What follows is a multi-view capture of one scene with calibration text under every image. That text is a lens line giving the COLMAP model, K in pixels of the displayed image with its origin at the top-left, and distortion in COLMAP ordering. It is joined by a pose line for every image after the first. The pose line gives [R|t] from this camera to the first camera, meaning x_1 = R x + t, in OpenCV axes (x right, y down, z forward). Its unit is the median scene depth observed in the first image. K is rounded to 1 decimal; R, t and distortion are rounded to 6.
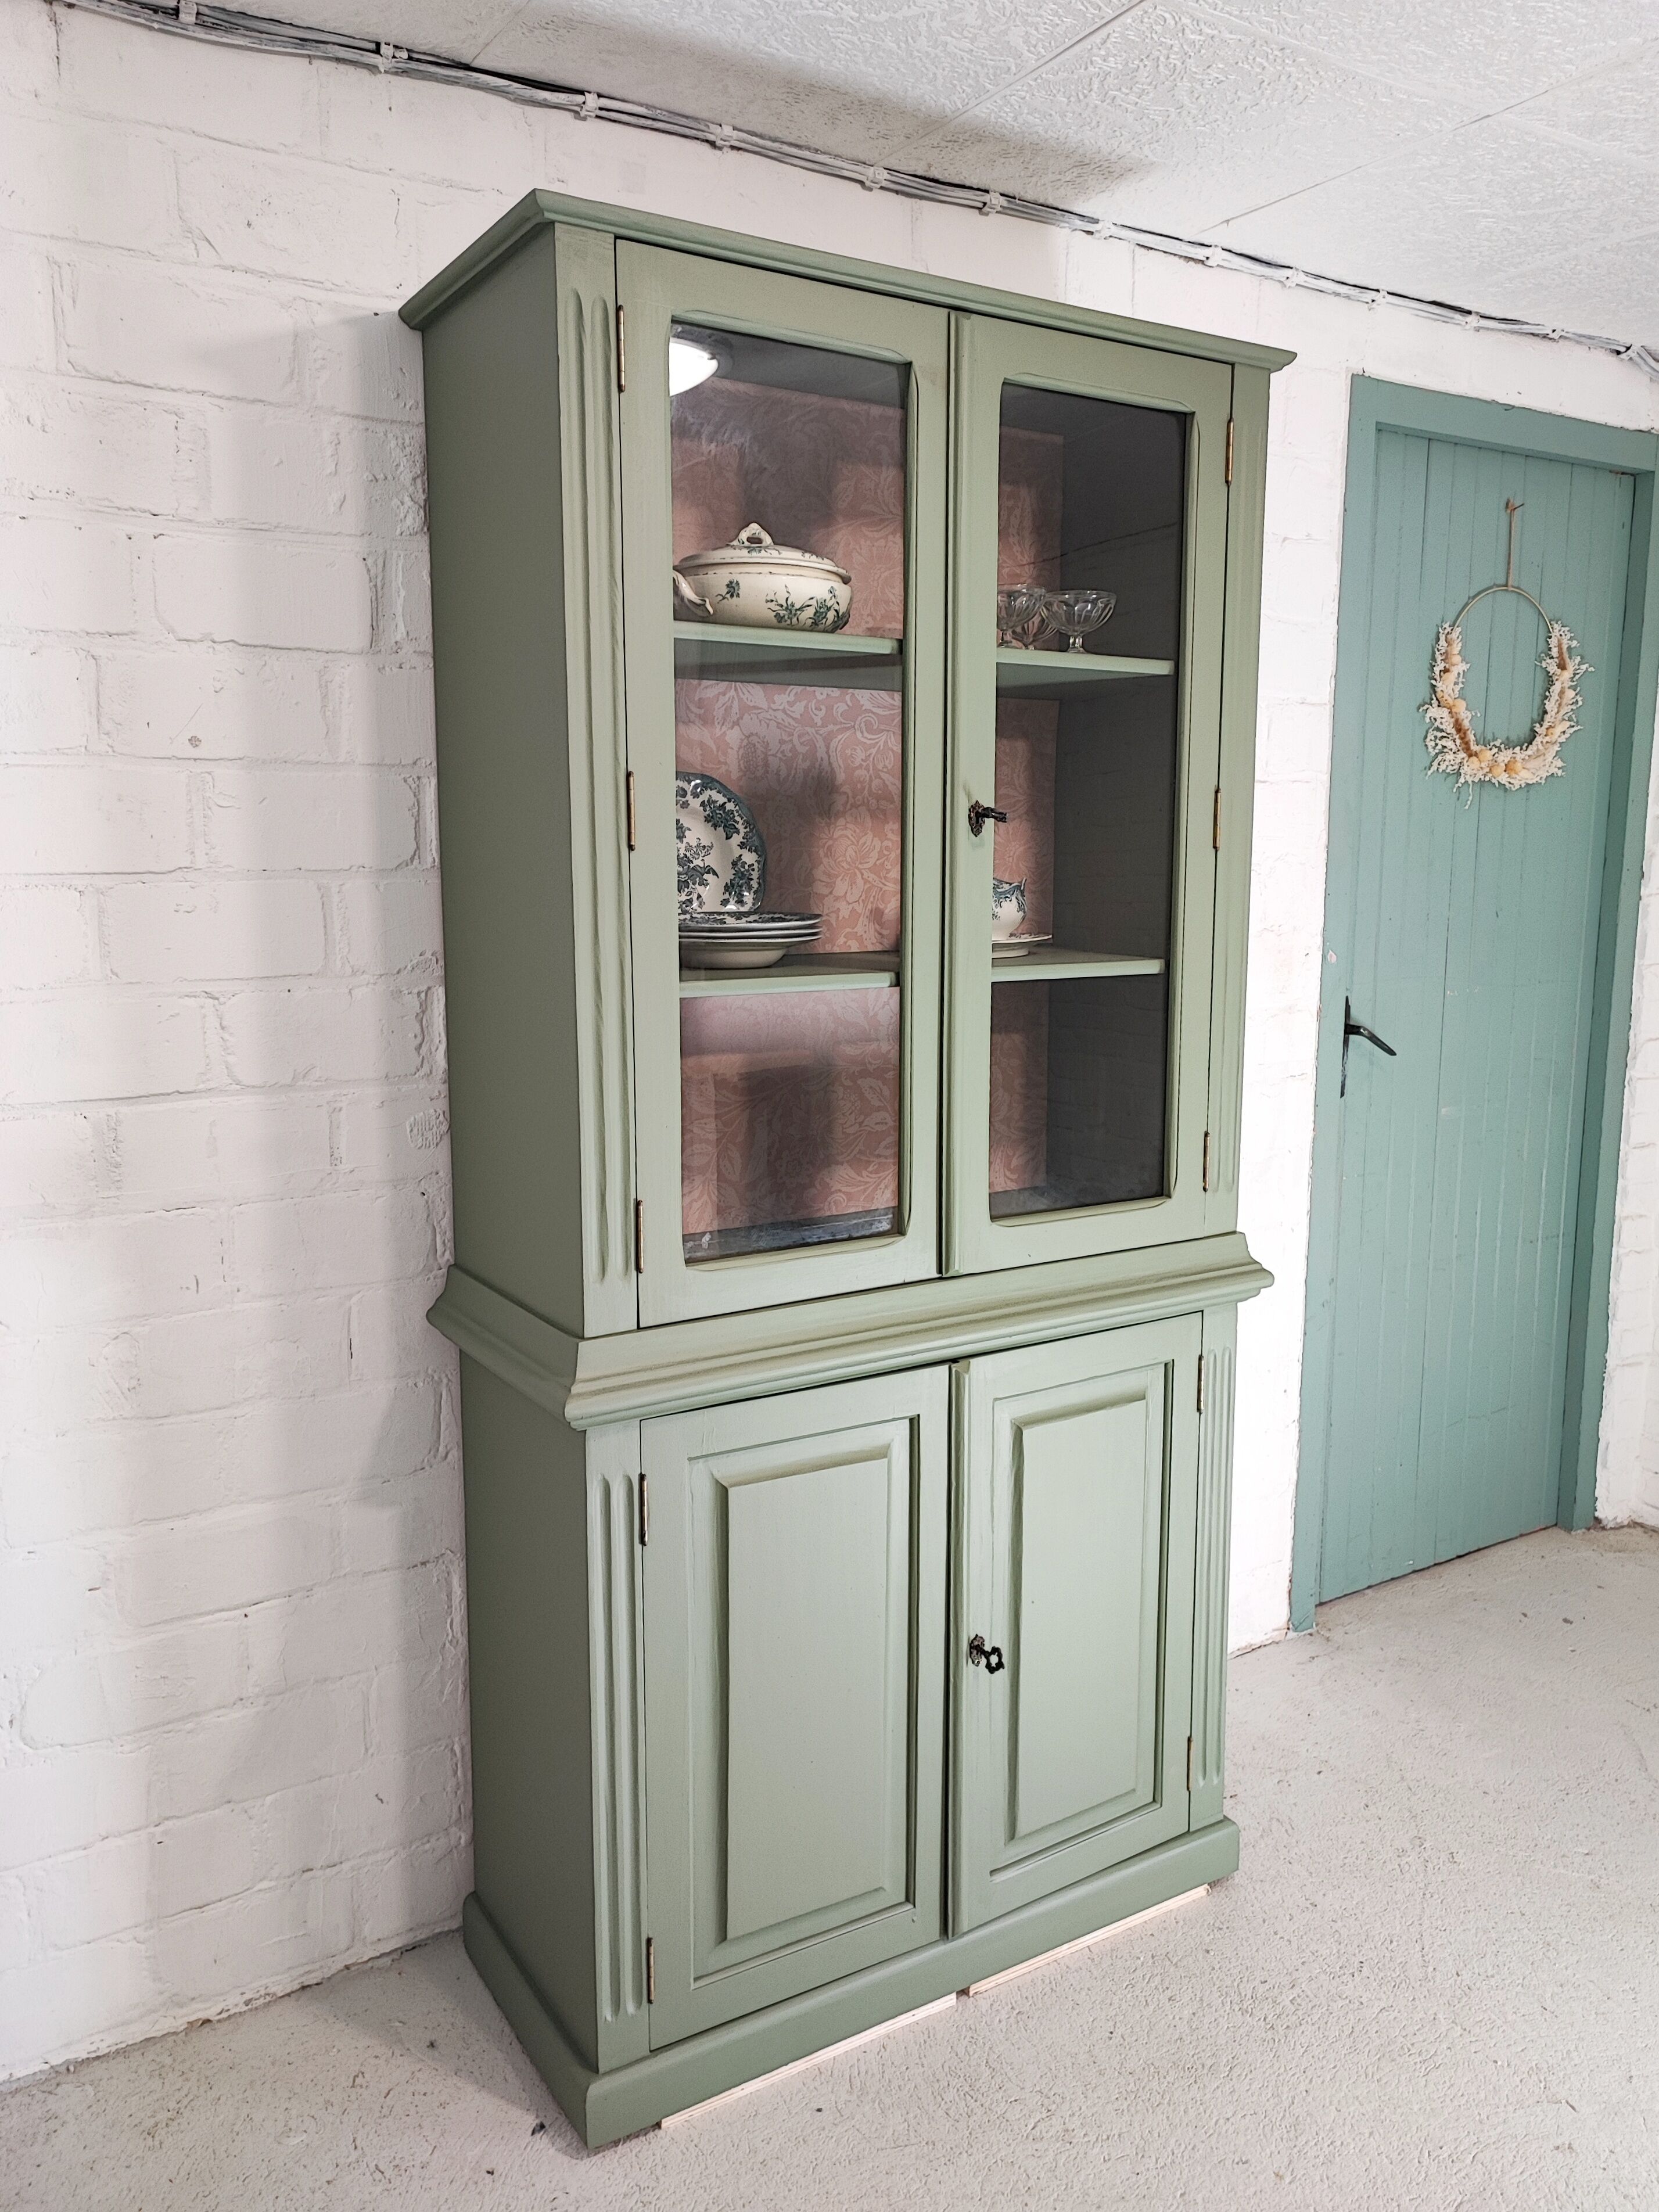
lens RADIAL K [[1608.0, 0, 800.4], [0, 1608.0, 1100.0], [0, 0, 1]] dist [0.055349, -0.067180]
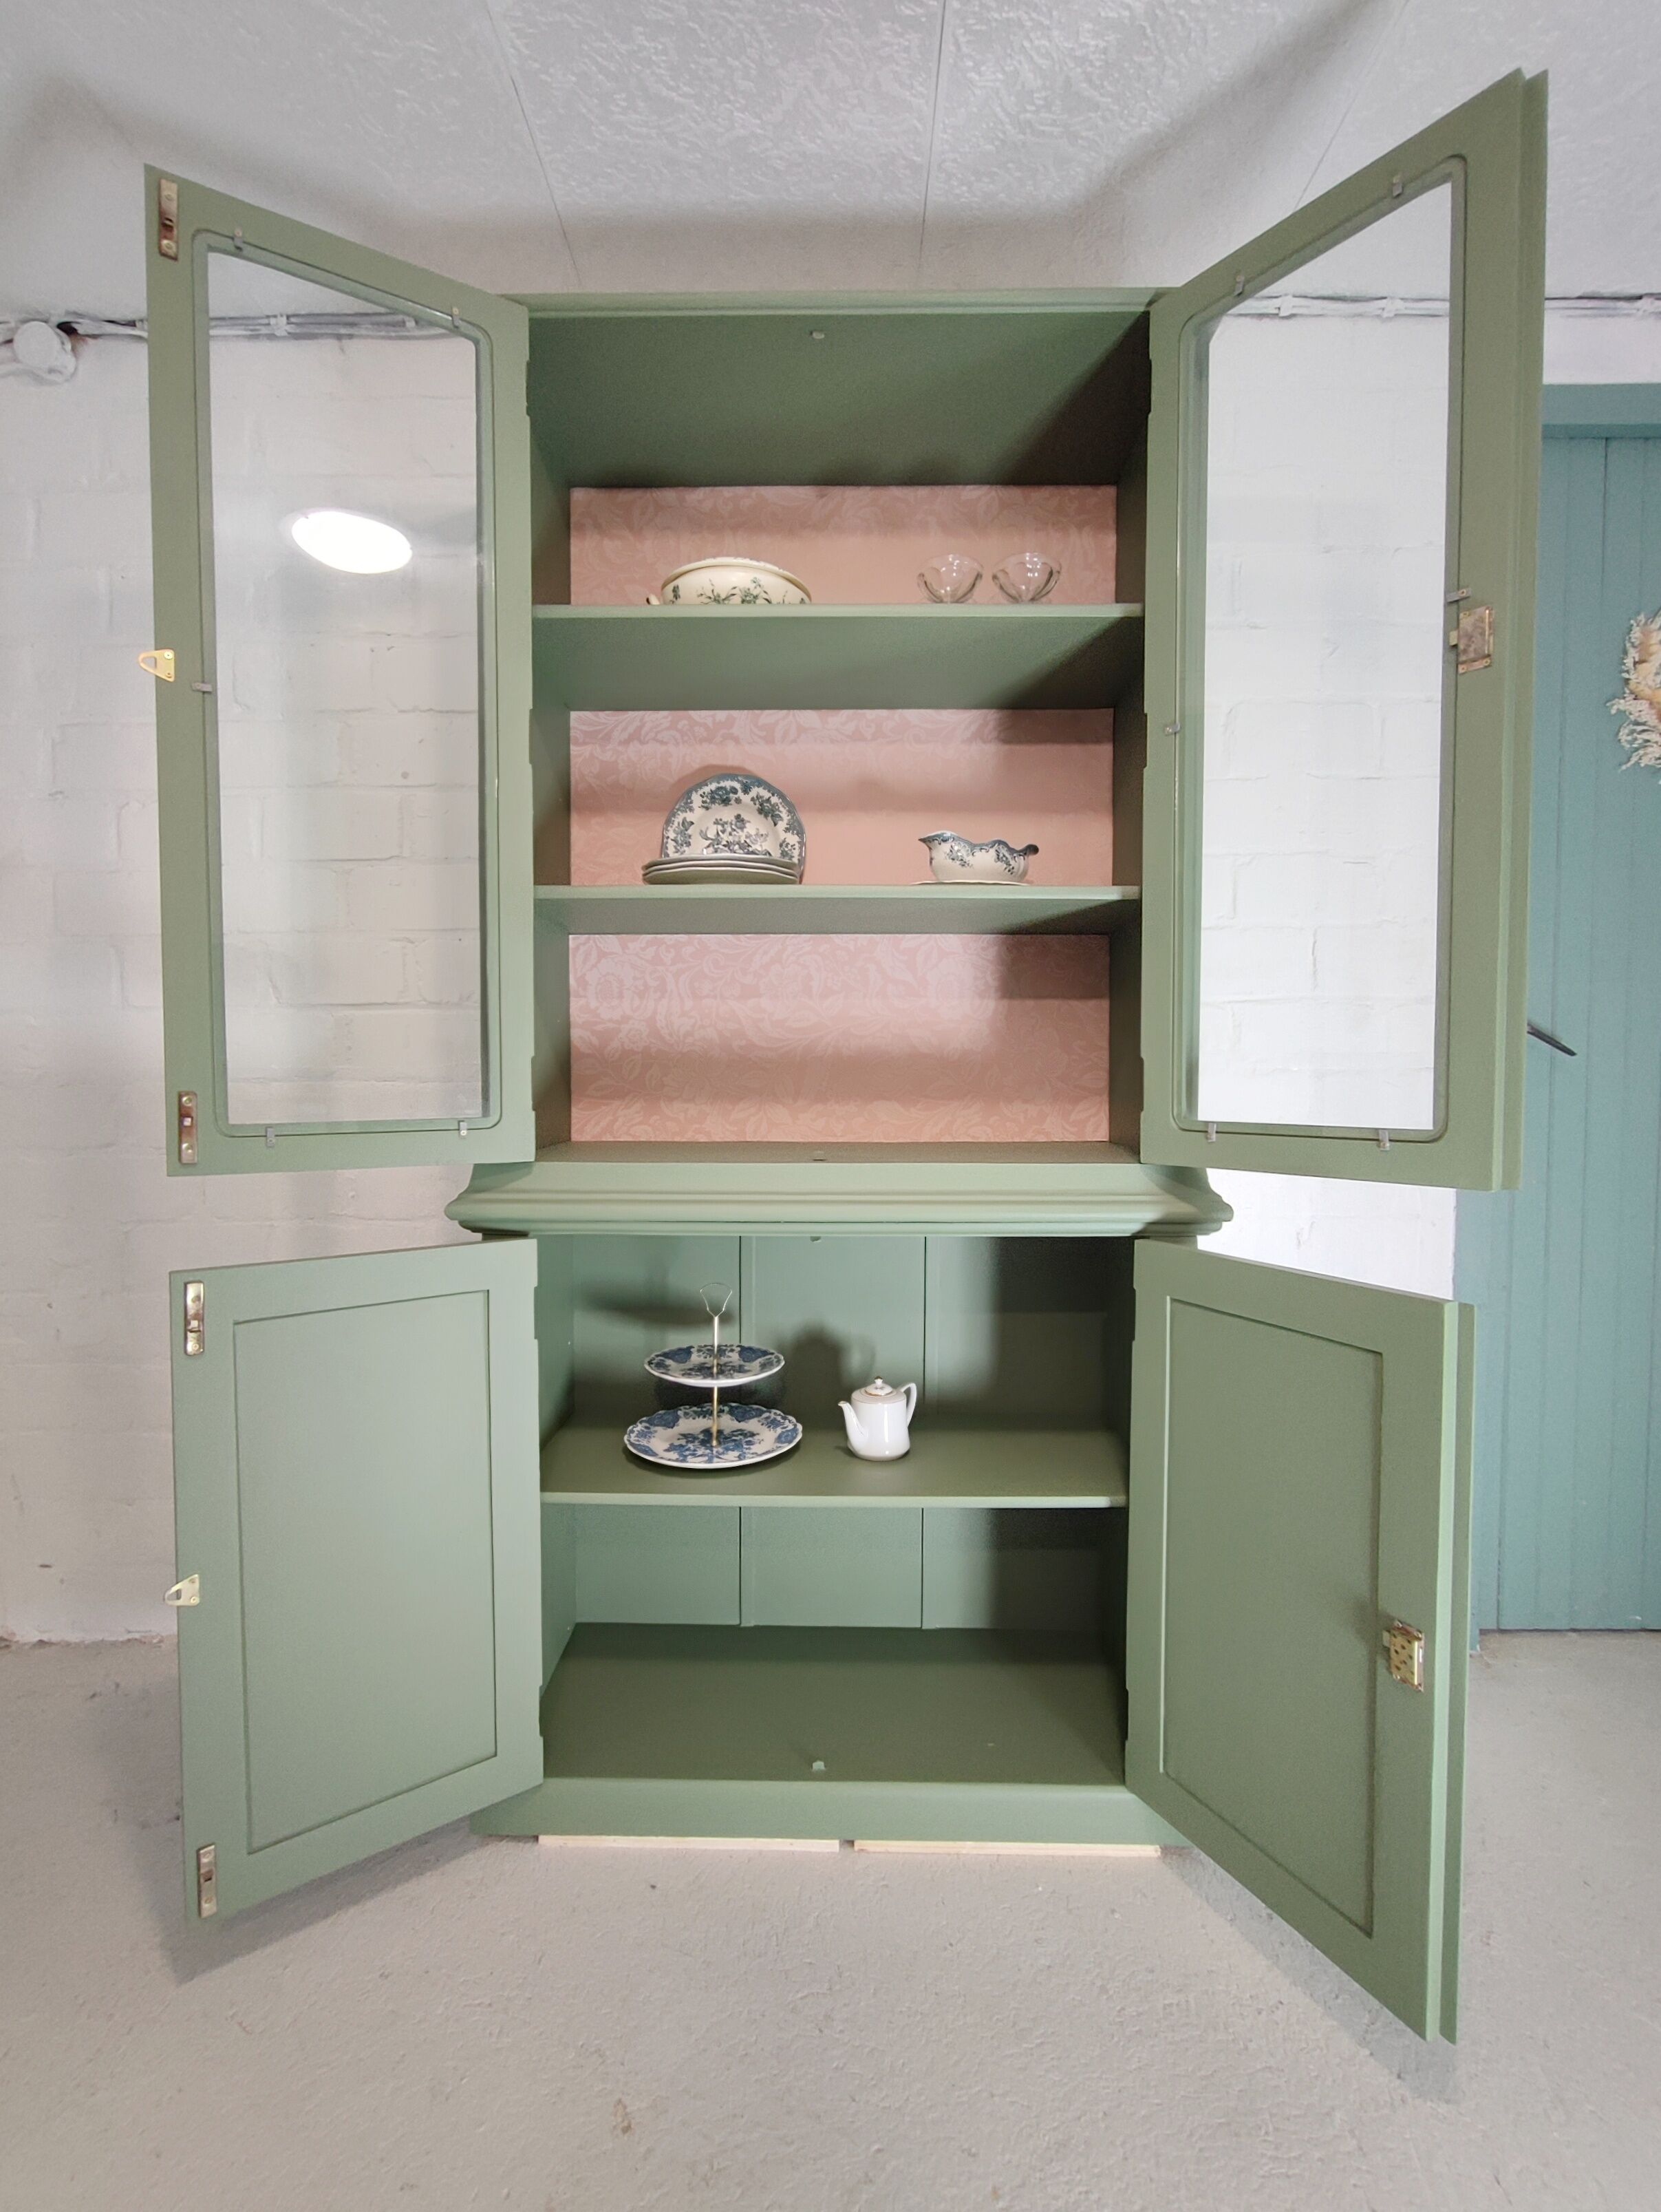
lens RADIAL K [[991.2, 0, 835.7], [0, 991.2, 1104.8], [0, 0, 1]] dist [-0.006723, 0.000079]
pose [[0.853654, 0.025559, -0.520214, 0.418705], [-0.080036, 0.993370, -0.082529, 0.120195], [0.514655, 0.112087, 0.850039, 0.391105]]
